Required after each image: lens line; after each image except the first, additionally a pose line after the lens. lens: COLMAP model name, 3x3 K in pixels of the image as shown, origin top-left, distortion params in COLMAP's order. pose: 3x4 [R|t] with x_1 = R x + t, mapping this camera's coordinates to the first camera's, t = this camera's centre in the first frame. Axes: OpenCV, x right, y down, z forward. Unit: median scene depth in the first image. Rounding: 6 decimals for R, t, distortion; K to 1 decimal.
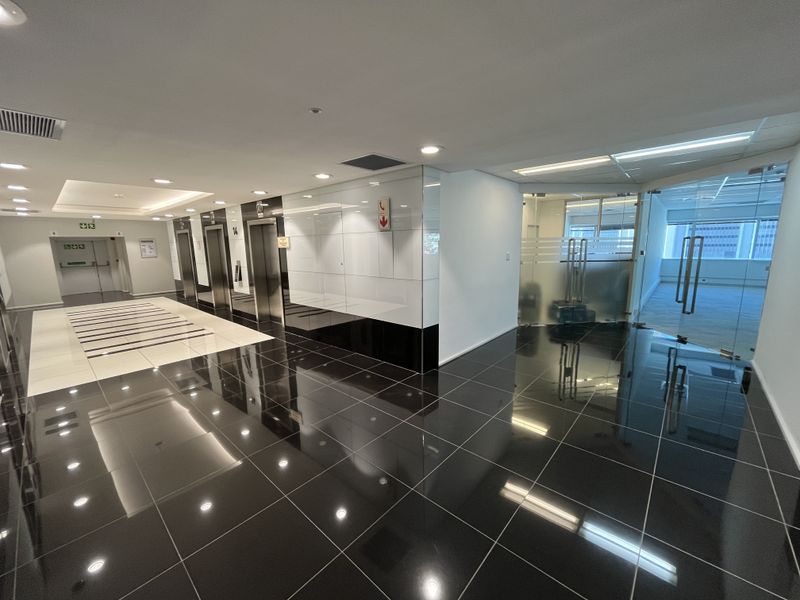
lens RADIAL K [[331.0, 0, 398.1], [0, 331.0, 300.3], [0, 0, 1]] dist [0.001616, -0.004529]
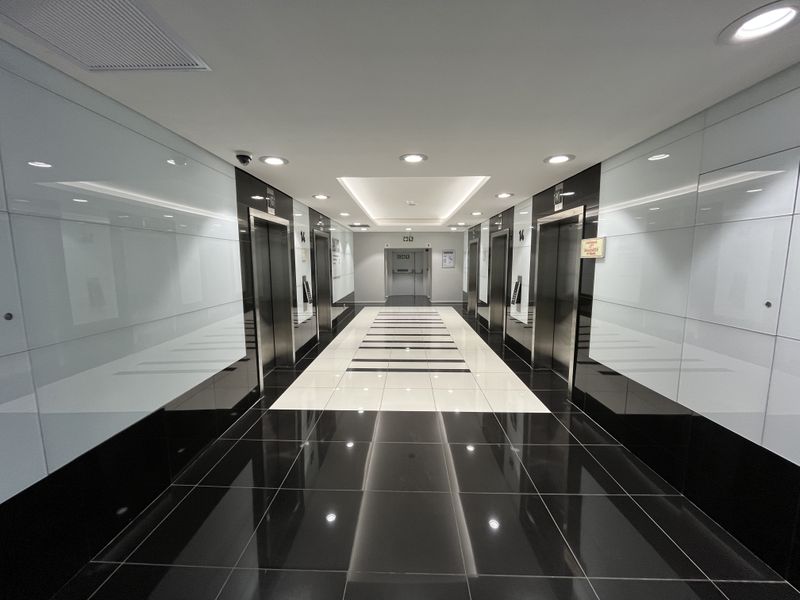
lens RADIAL K [[320.5, 0, 411.1], [0, 320.5, 306.1], [0, 0, 1]] dist [0.001593, 0.000001]
pose [[0.679781, 0.116047, -0.724176, -0.119593], [-0.127251, 0.991089, 0.039369, -0.048714], [0.722292, 0.065390, 0.688490, 0.328628]]
